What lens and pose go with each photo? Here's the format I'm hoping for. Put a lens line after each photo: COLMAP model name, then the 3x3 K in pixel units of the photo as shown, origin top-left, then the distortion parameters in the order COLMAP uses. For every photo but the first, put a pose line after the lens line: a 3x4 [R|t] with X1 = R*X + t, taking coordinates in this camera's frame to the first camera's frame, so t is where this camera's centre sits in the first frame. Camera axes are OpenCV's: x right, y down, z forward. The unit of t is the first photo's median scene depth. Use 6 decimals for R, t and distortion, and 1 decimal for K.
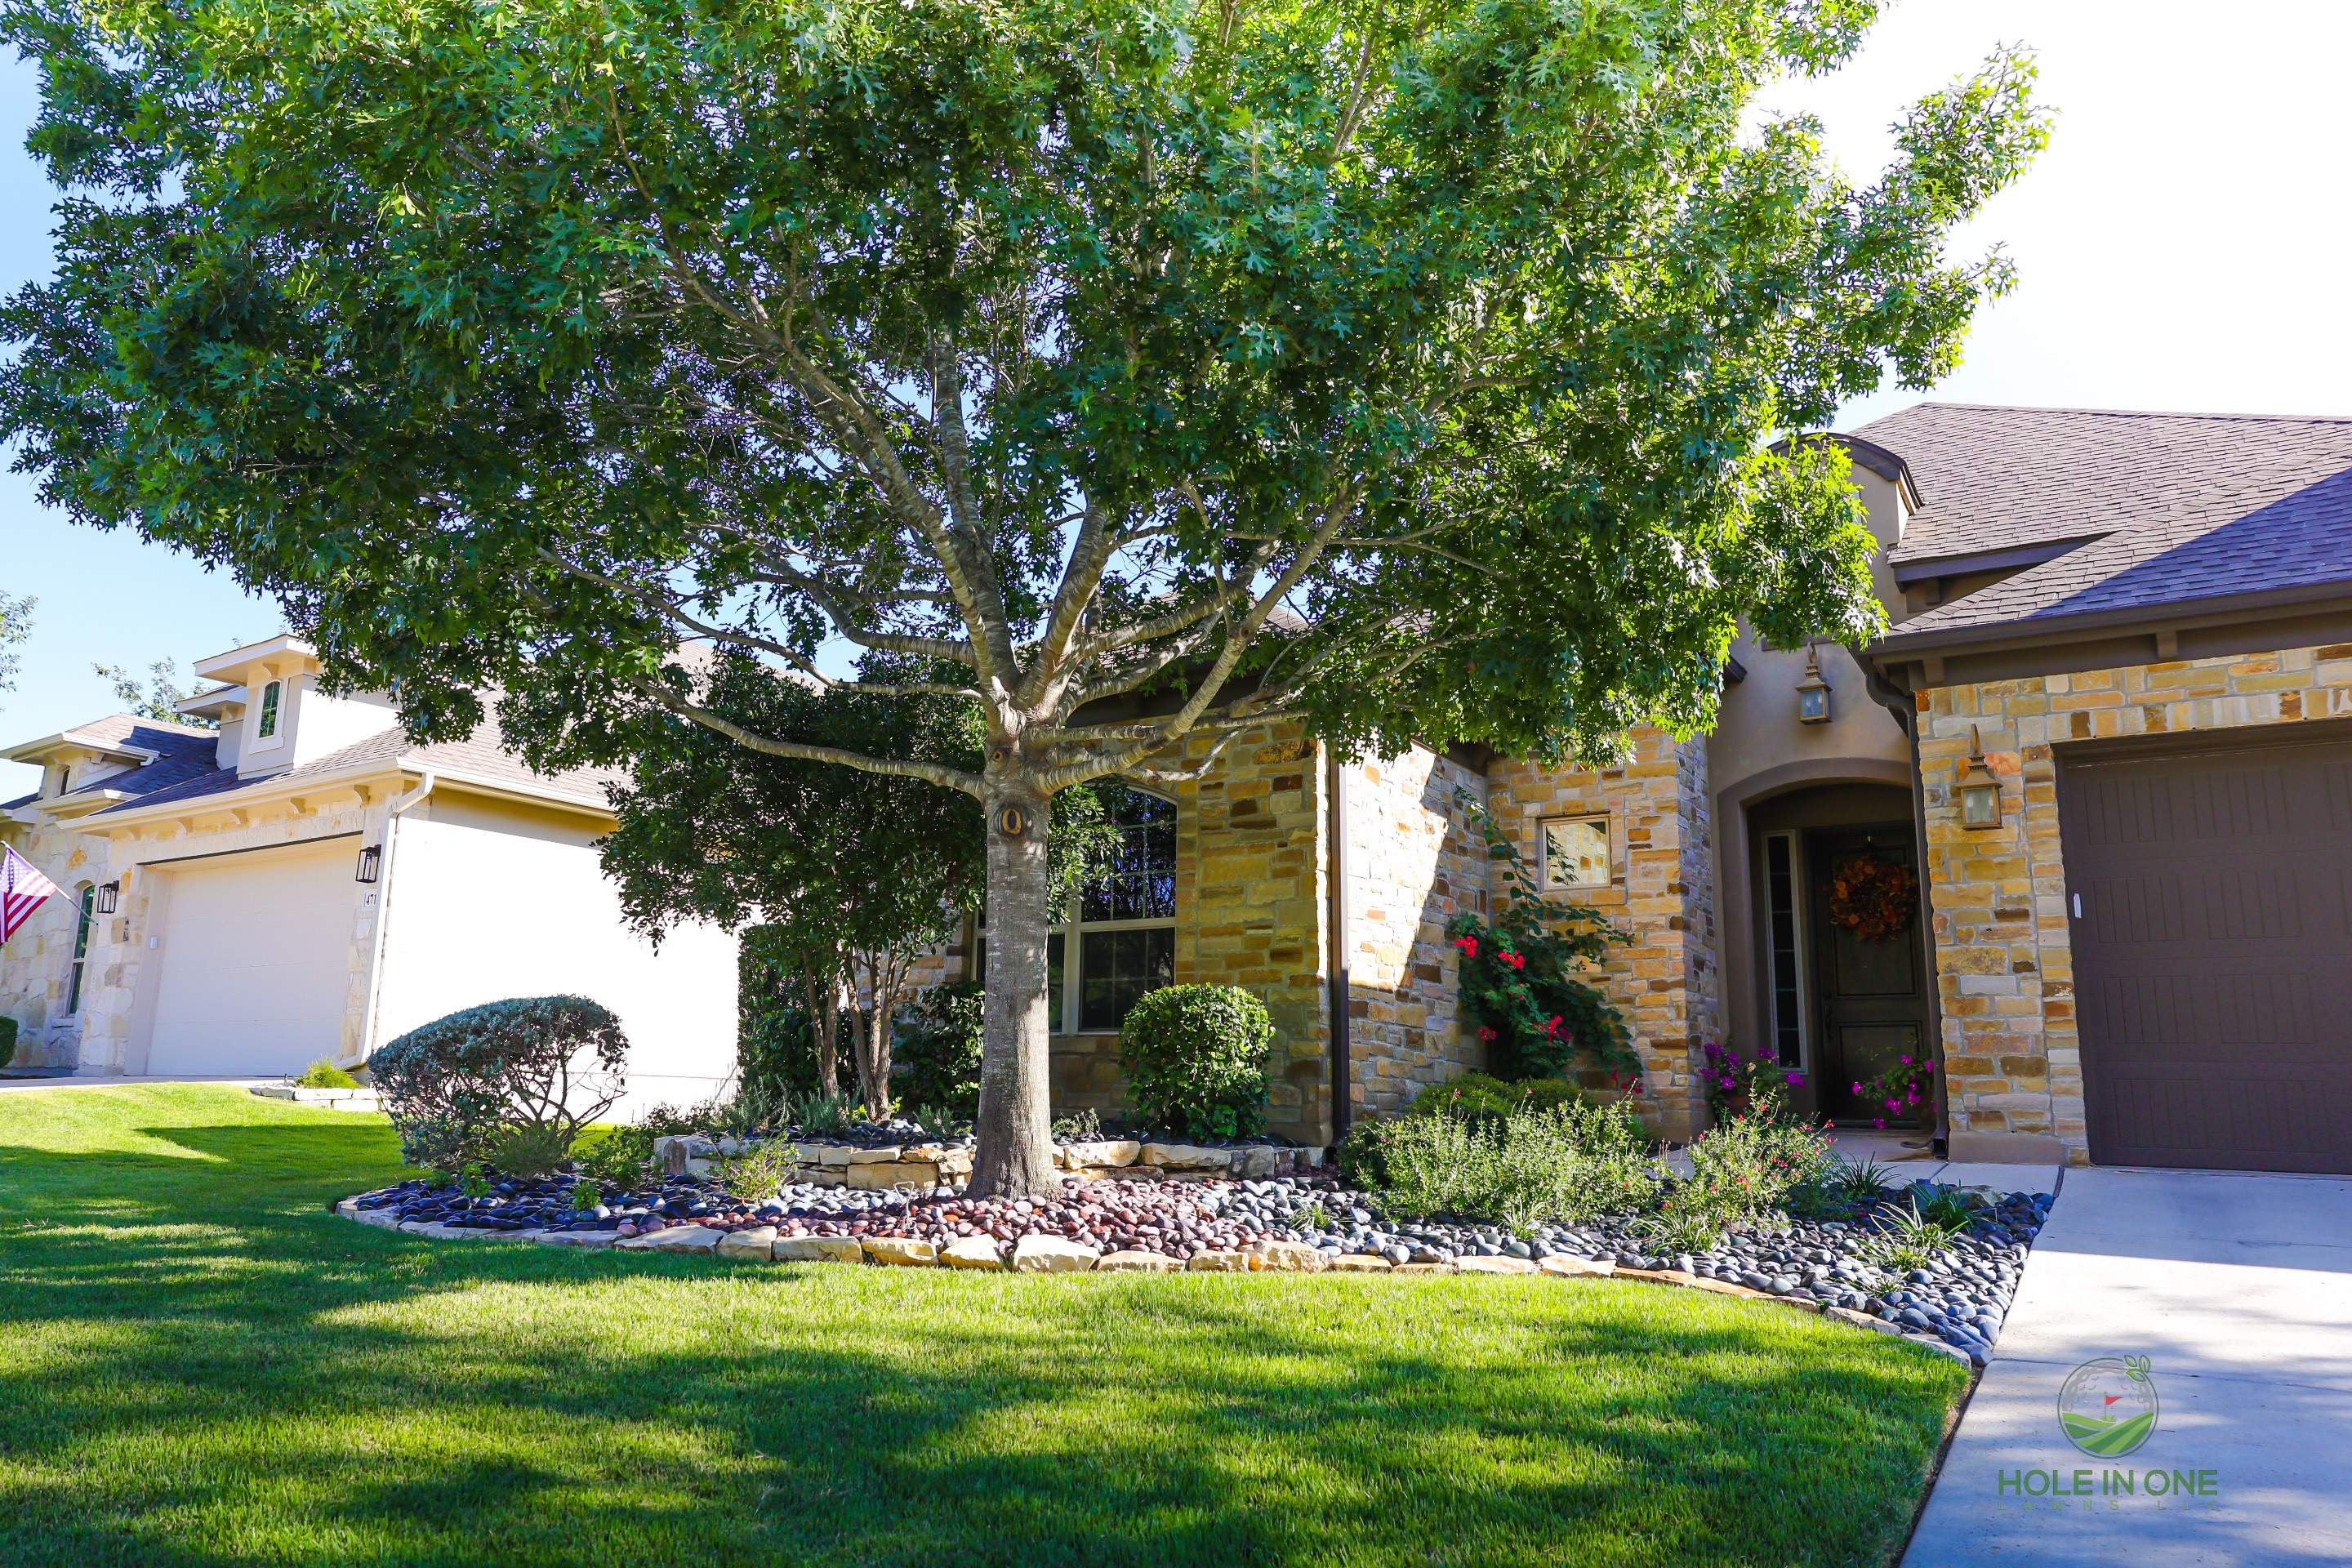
lens RADIAL K [[1647.8, 0, 1177.5], [0, 1647.8, 786.1], [0, 0, 1]] dist [0.025184, 0.012276]
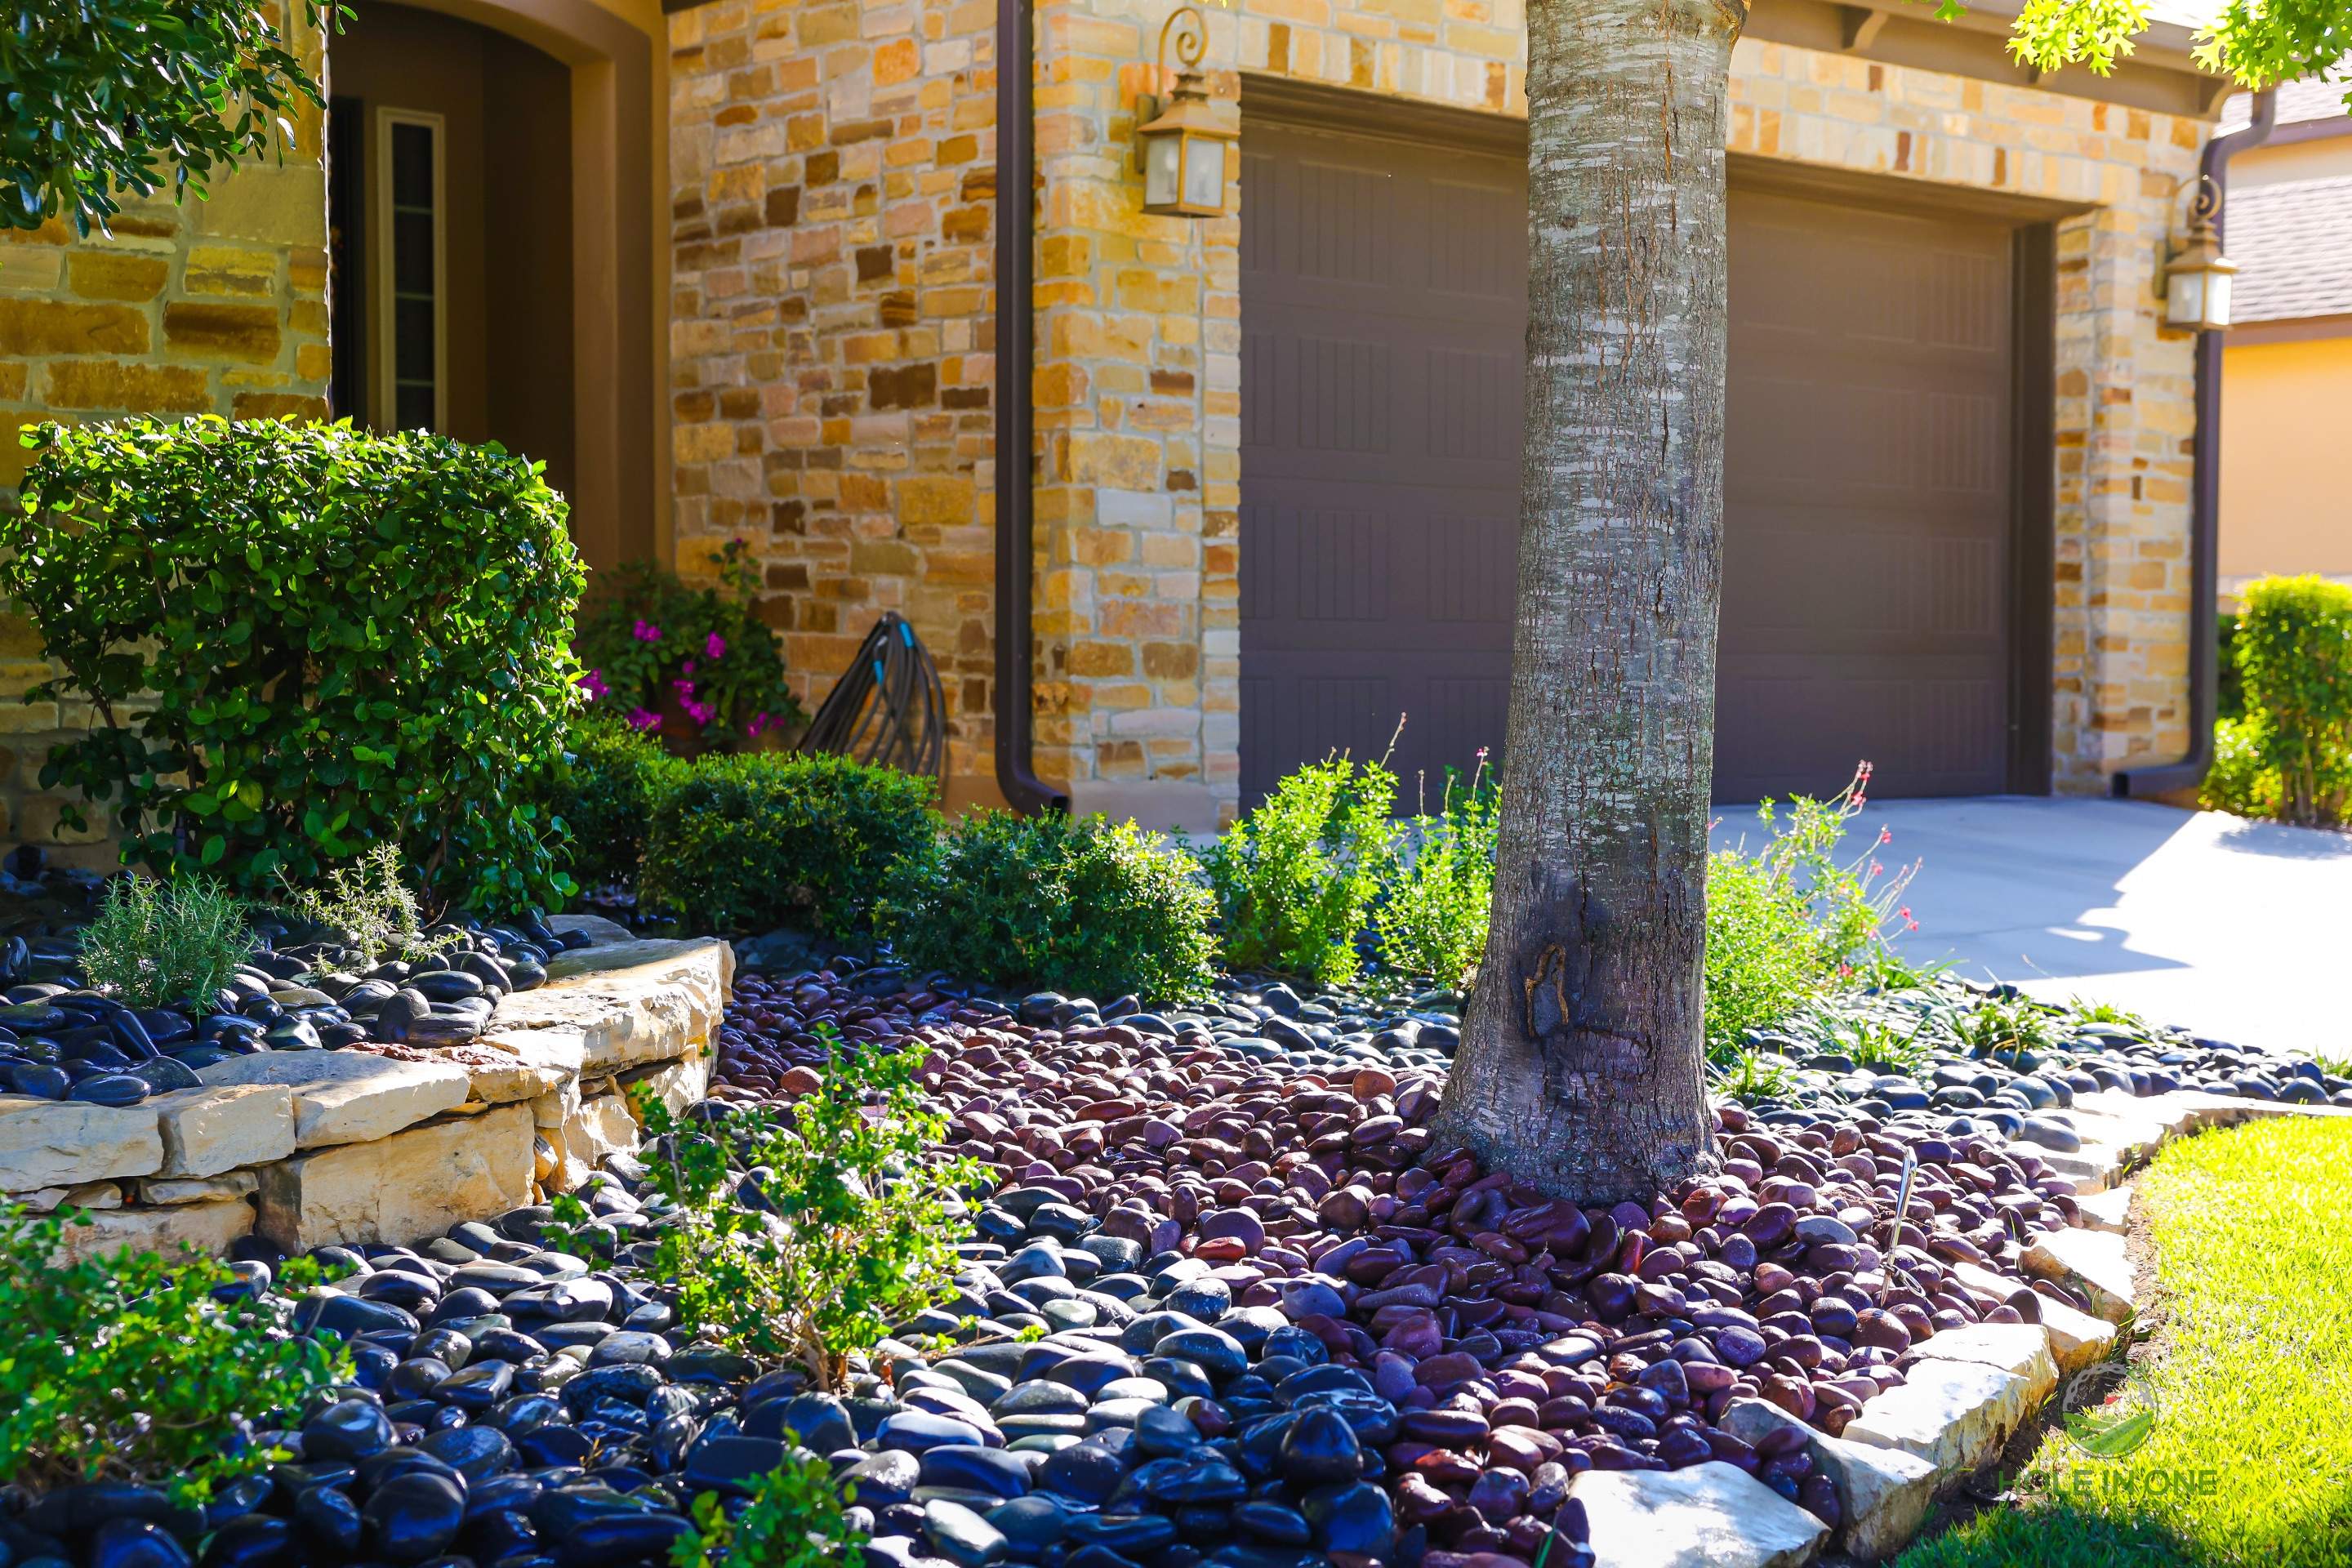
lens RADIAL K [[3403.8, 0, 1172.8], [0, 3403.8, 787.5], [0, 0, 1]] dist [0.054409, 0.000000]
pose [[0.309925, -0.039279, 0.949949, -0.476867], [-0.176791, 0.979340, 0.098173, 0.085034], [-0.934180, -0.198369, 0.296577, 0.562769]]
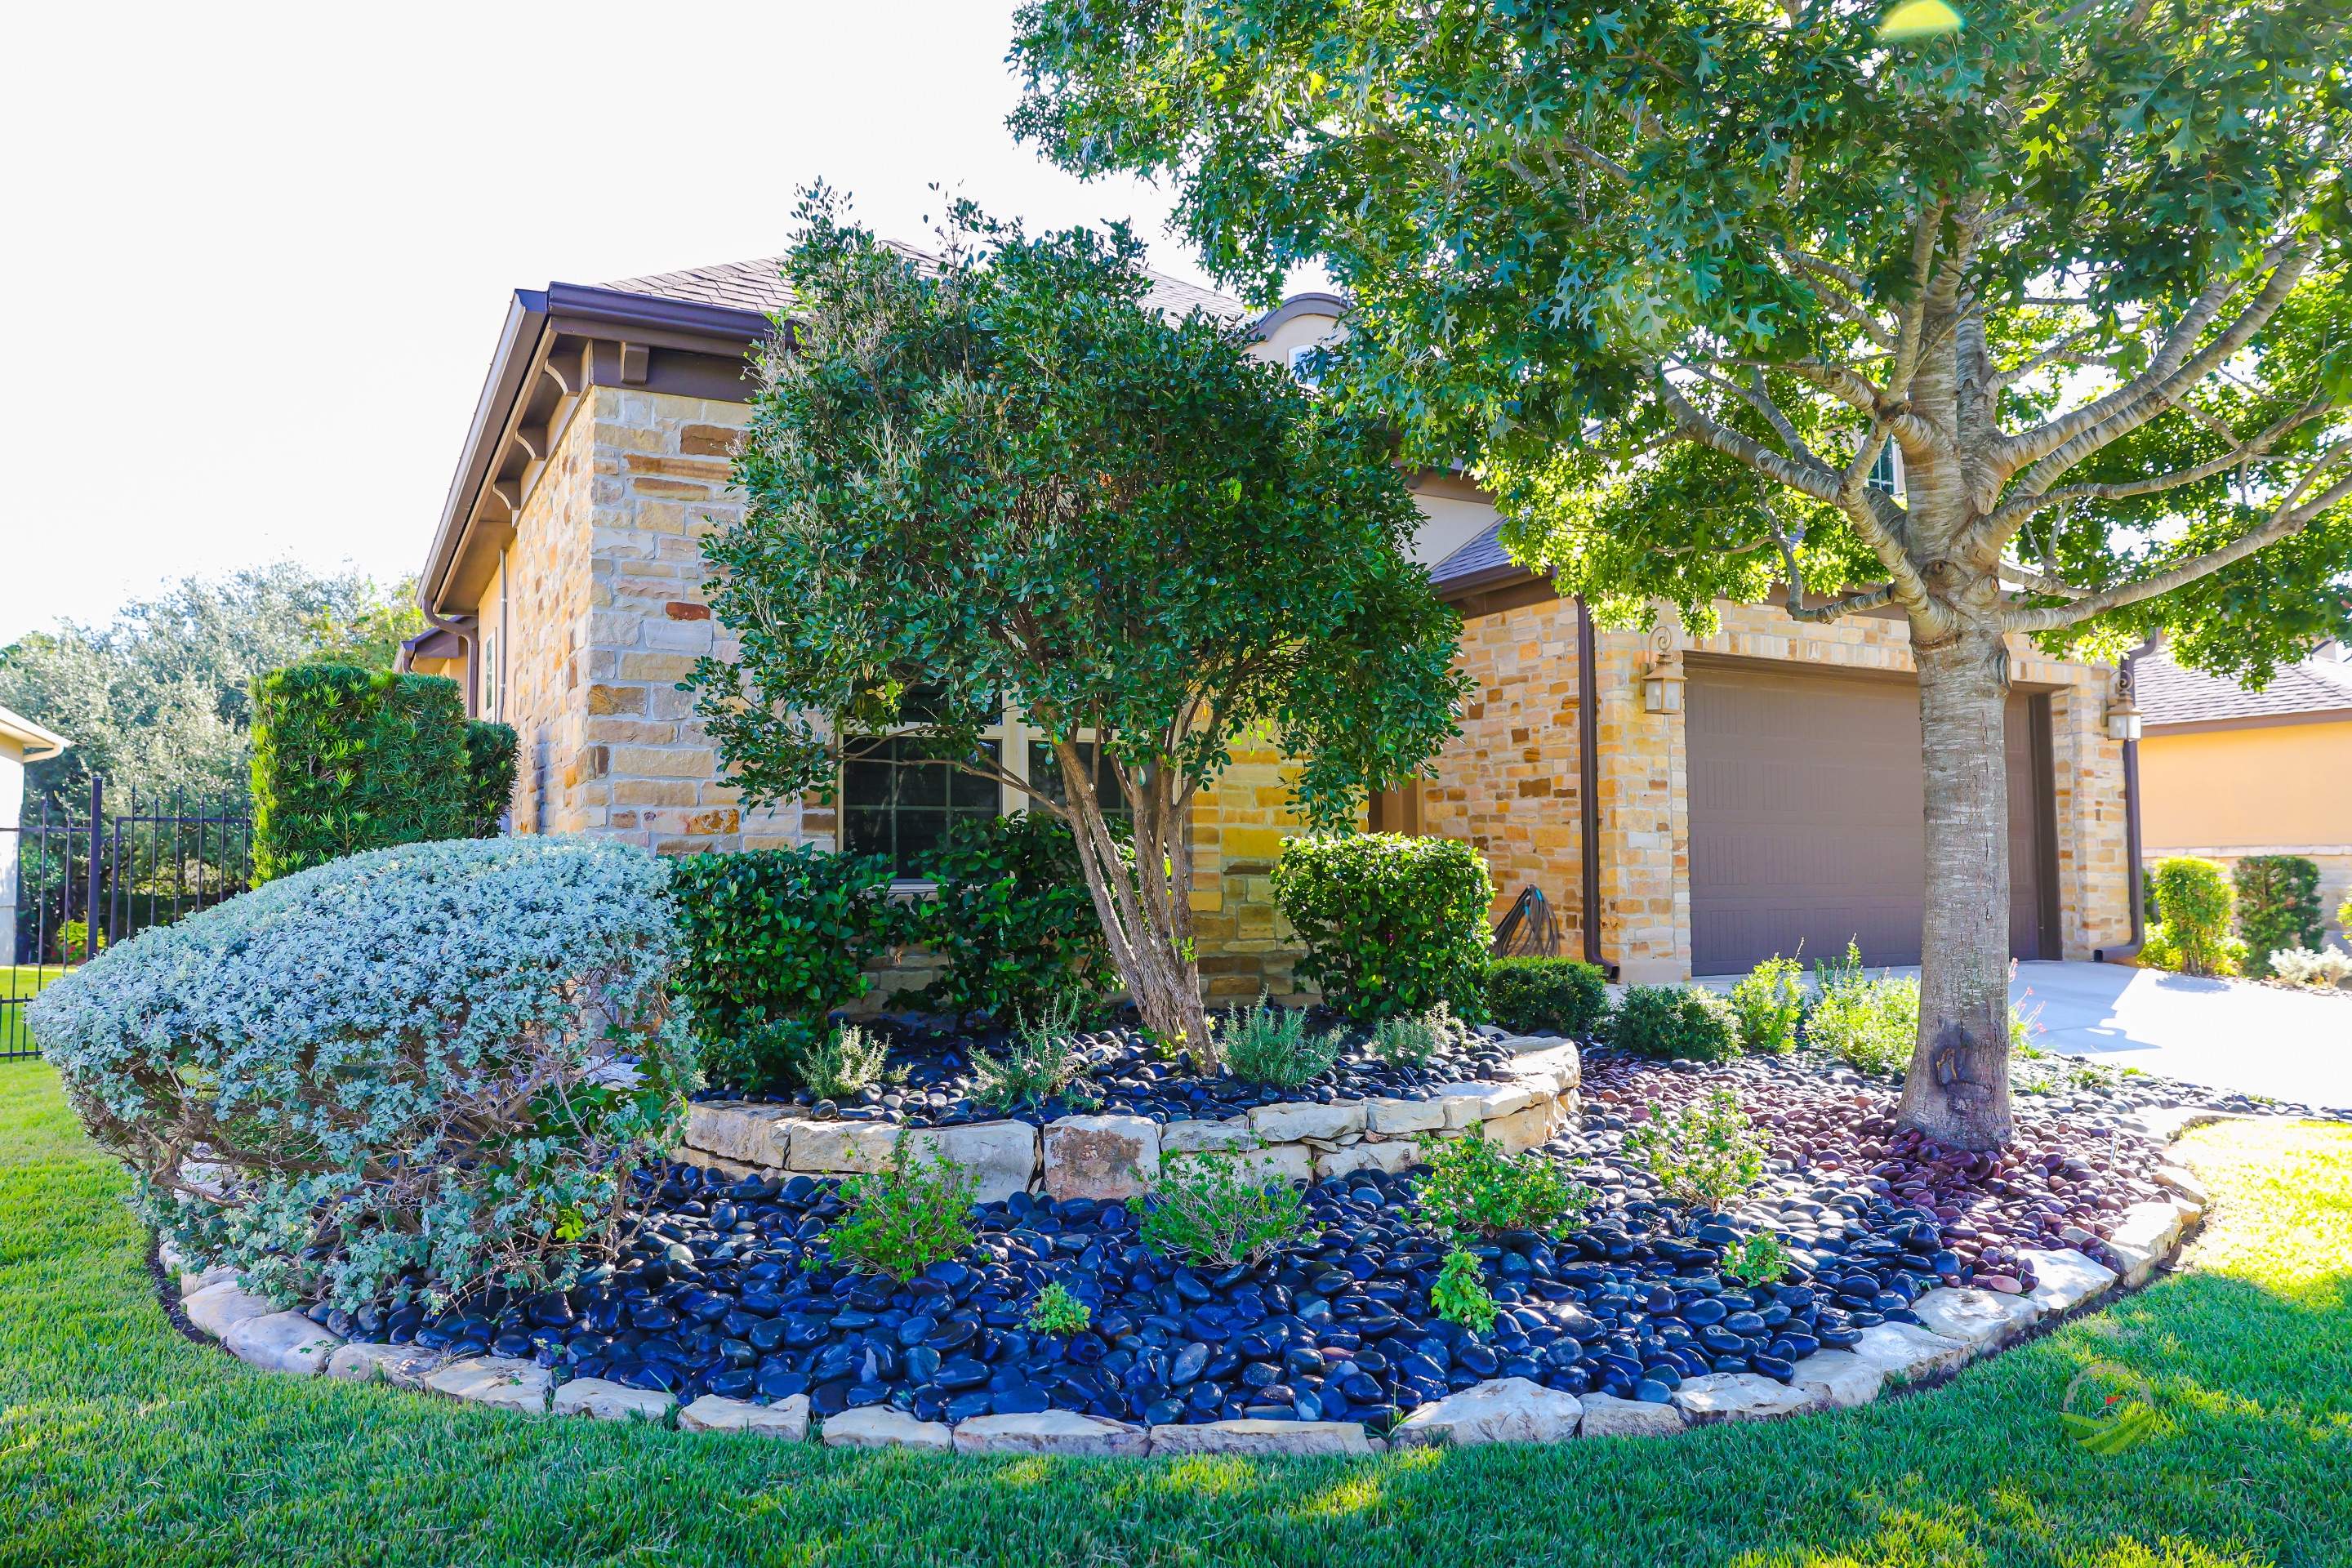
lens RADIAL K [[1647.8, 0, 1250.7], [0, 1647.8, 775.0], [0, 0, 1]] dist [0.025184, 0.012276]
pose [[0.469712, 0.047026, 0.881566, -0.629197], [-0.152648, 0.987866, 0.028636, 0.070753], [-0.869522, -0.148020, 0.471191, 0.596092]]
